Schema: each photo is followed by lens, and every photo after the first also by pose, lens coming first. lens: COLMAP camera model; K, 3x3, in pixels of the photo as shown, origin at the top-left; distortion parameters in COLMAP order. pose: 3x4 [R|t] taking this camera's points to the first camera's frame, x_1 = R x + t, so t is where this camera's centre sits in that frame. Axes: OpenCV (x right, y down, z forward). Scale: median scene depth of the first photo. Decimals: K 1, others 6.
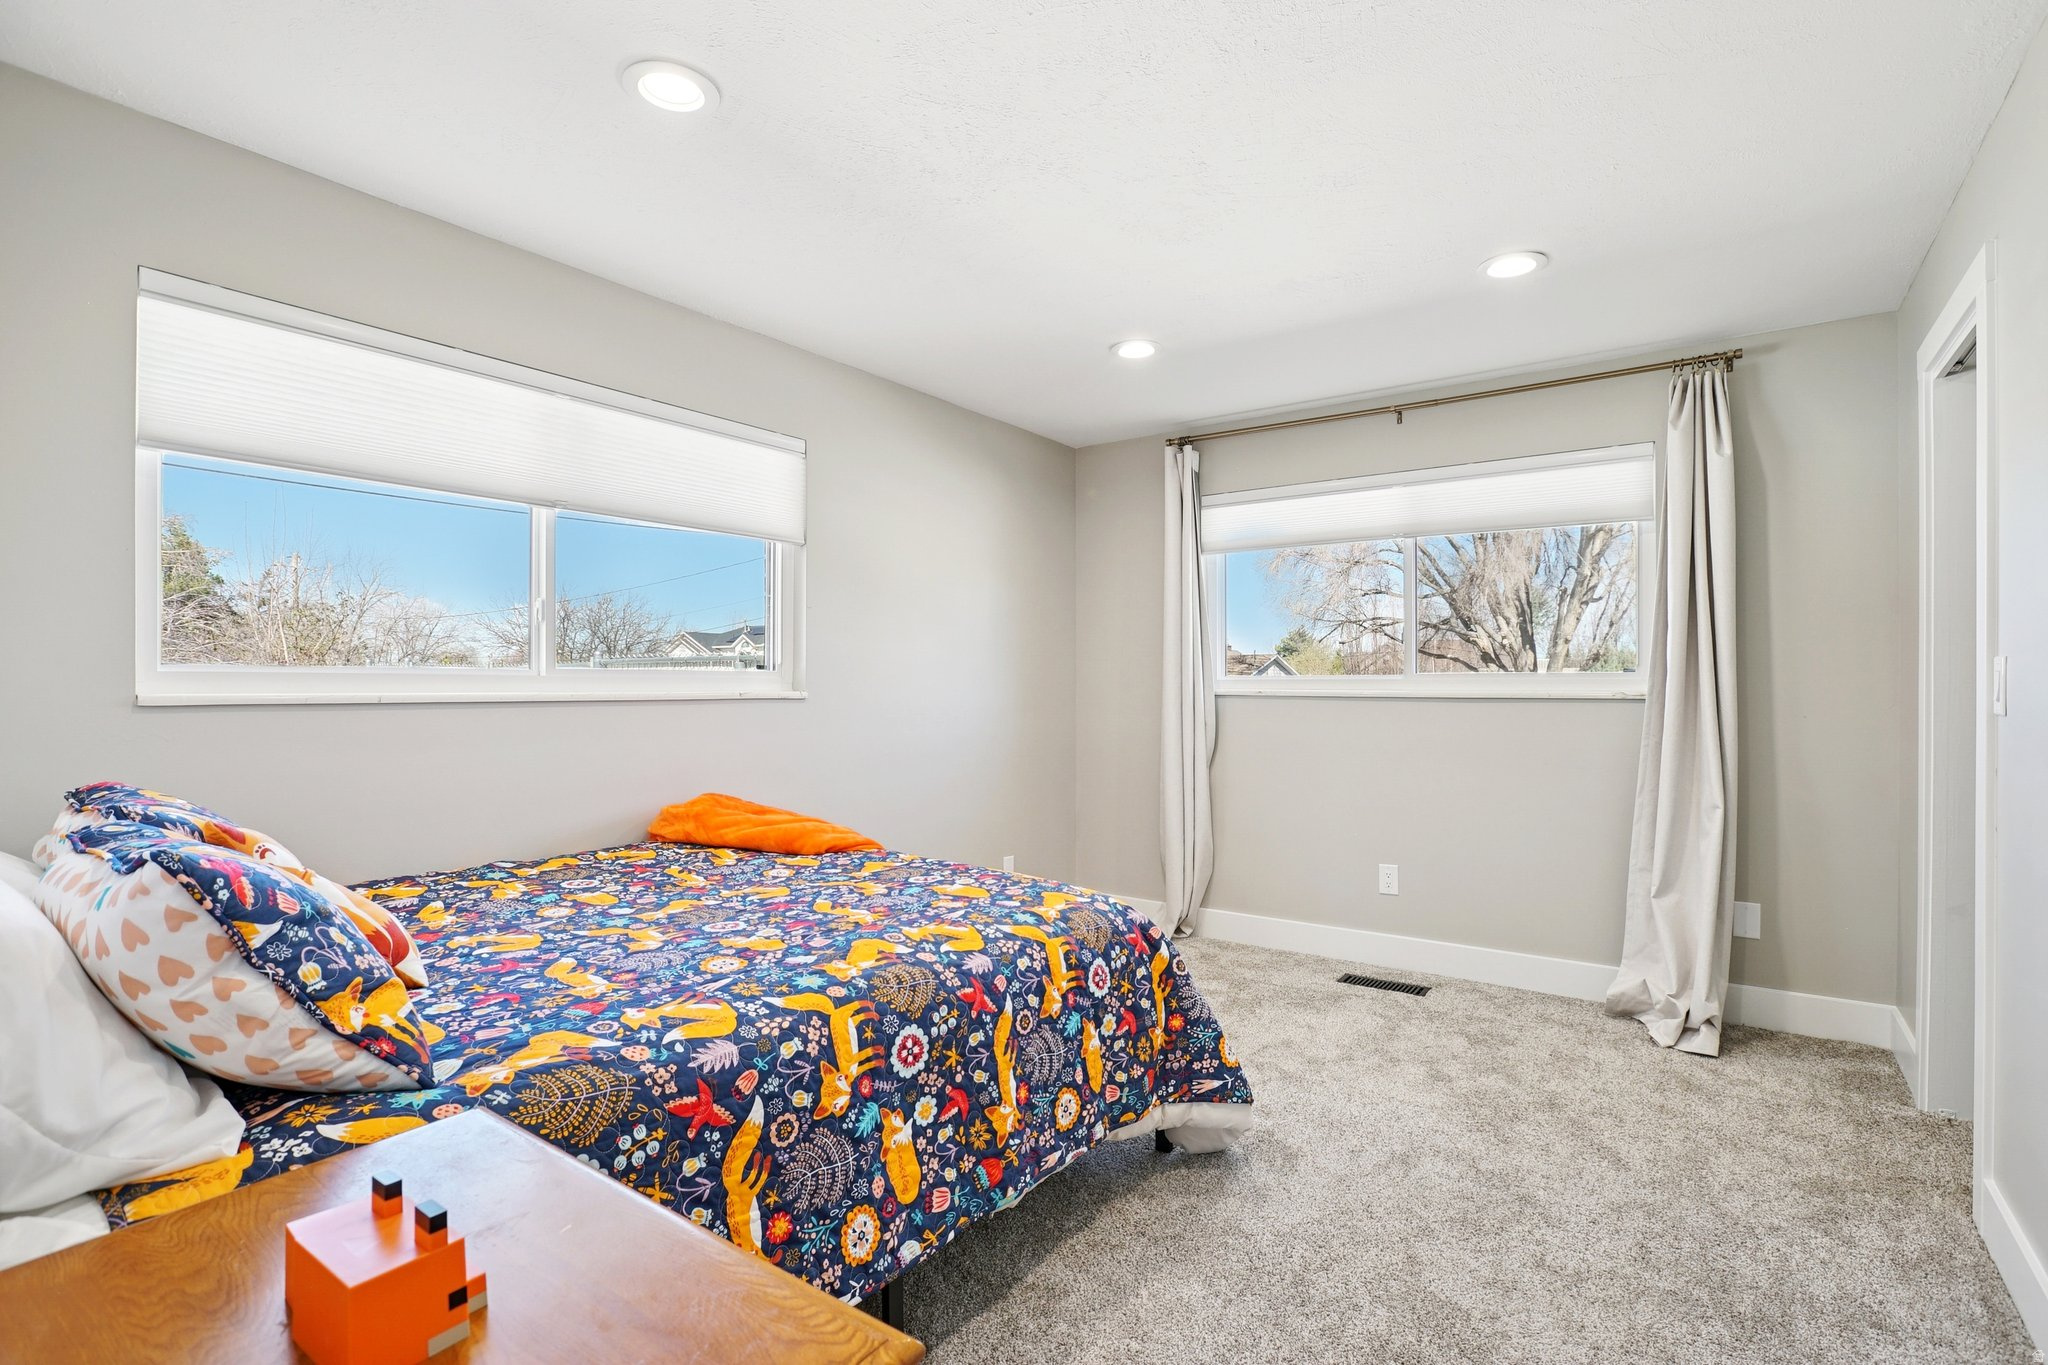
lens RADIAL K [[951.1, 0, 1029.0], [0, 951.1, 690.5], [0, 0, 1]] dist [-0.055282, 0.015543]
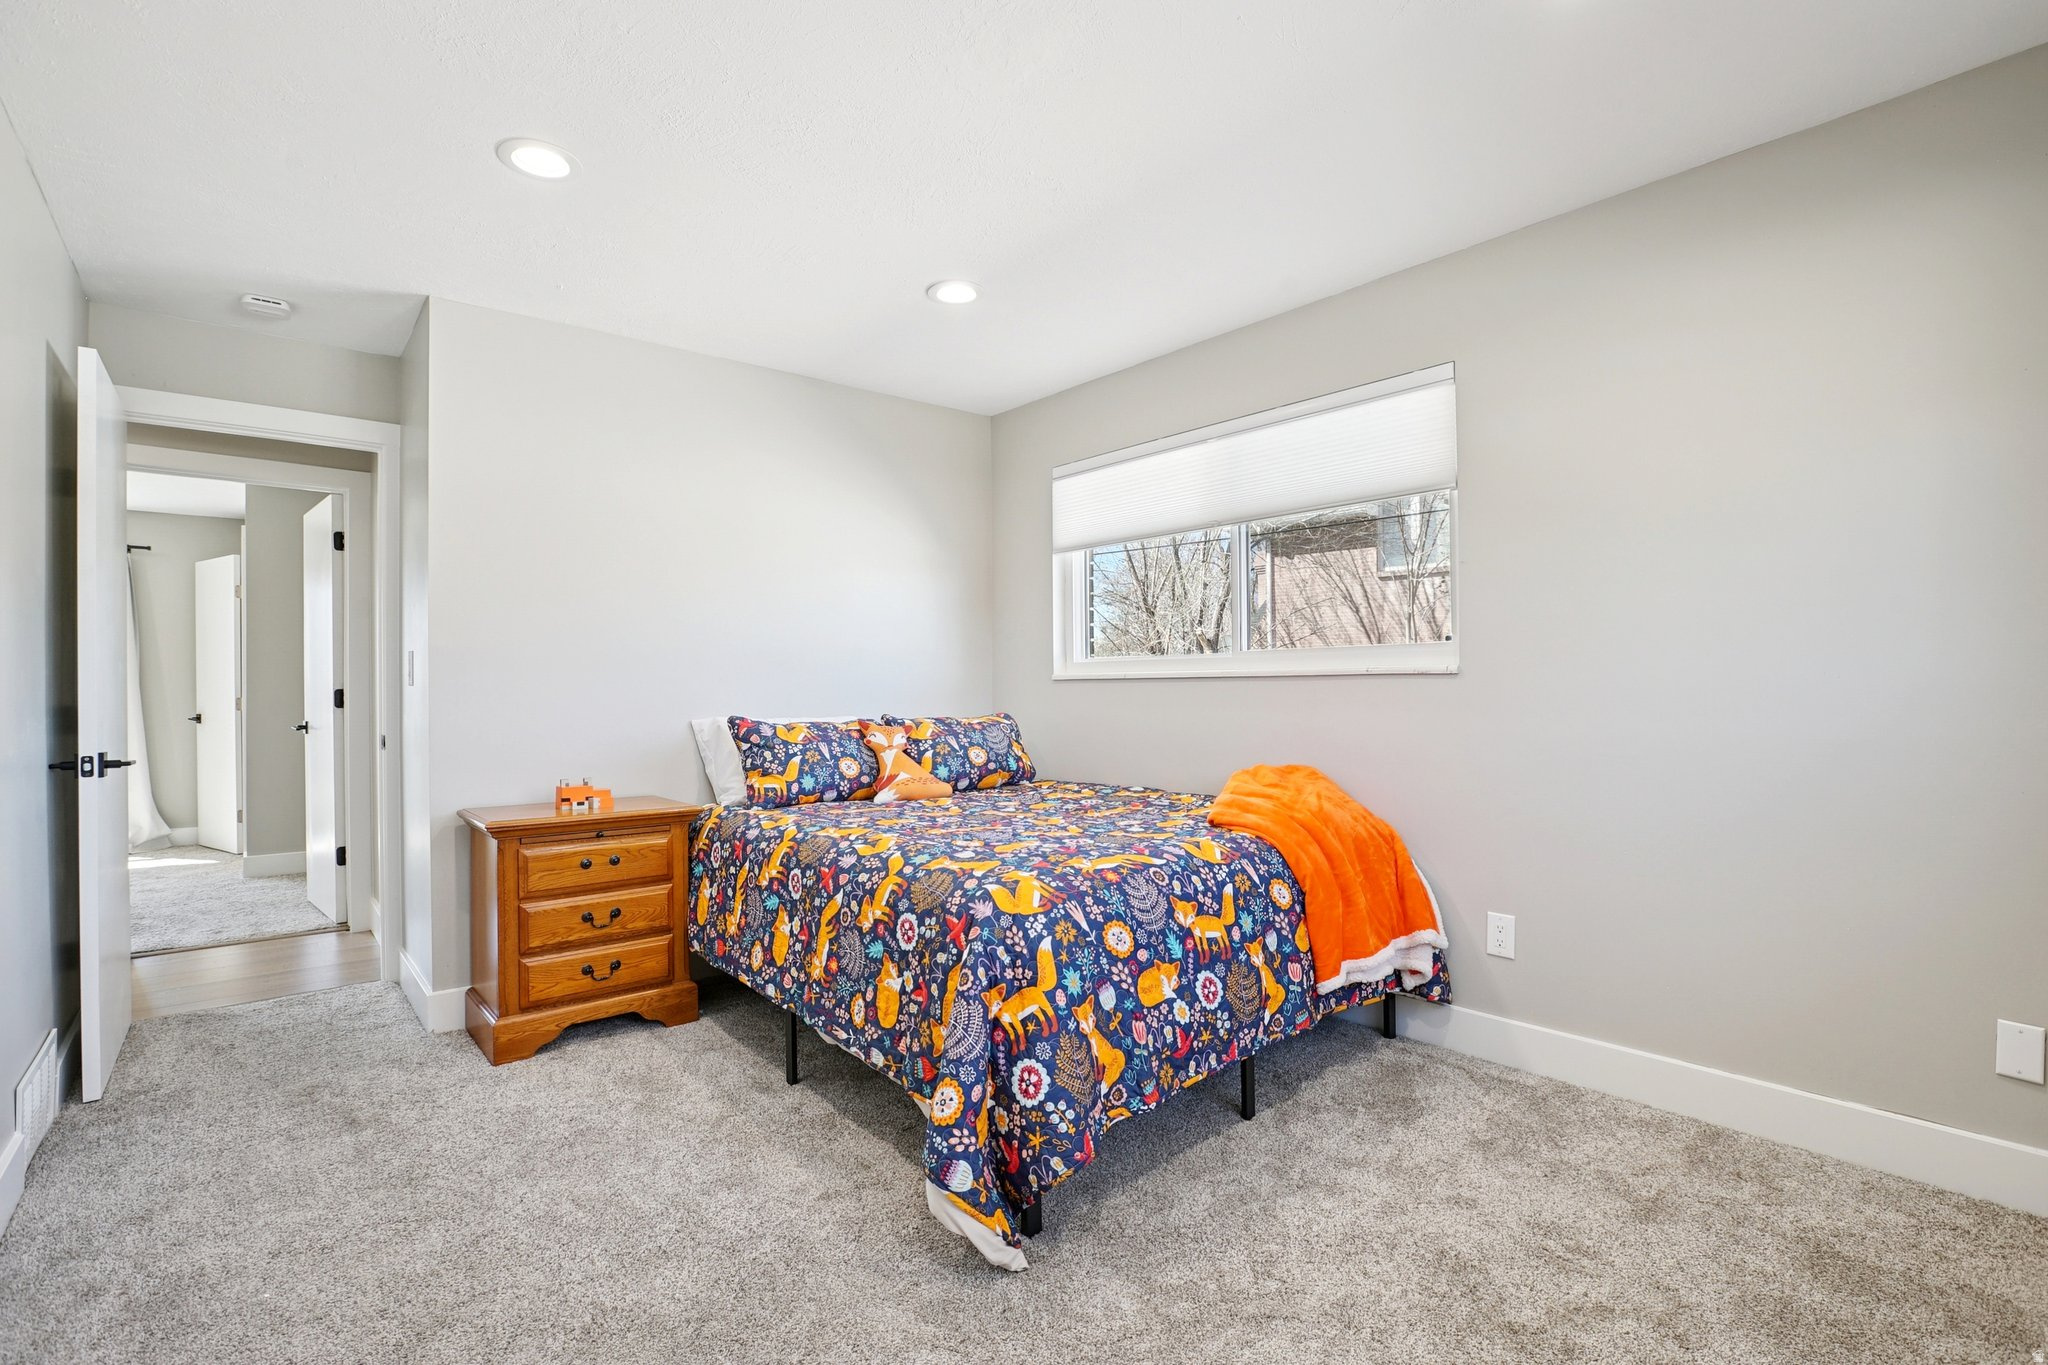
lens RADIAL K [[951.1, 0, 1029.0], [0, 951.1, 690.5], [0, 0, 1]] dist [-0.055282, 0.015543]
pose [[-0.240884, 0.000470, -0.970554, 1.135566], [0.000033, 1.000000, 0.000476, 0.037719], [0.970554, 0.000082, -0.240884, 1.480457]]
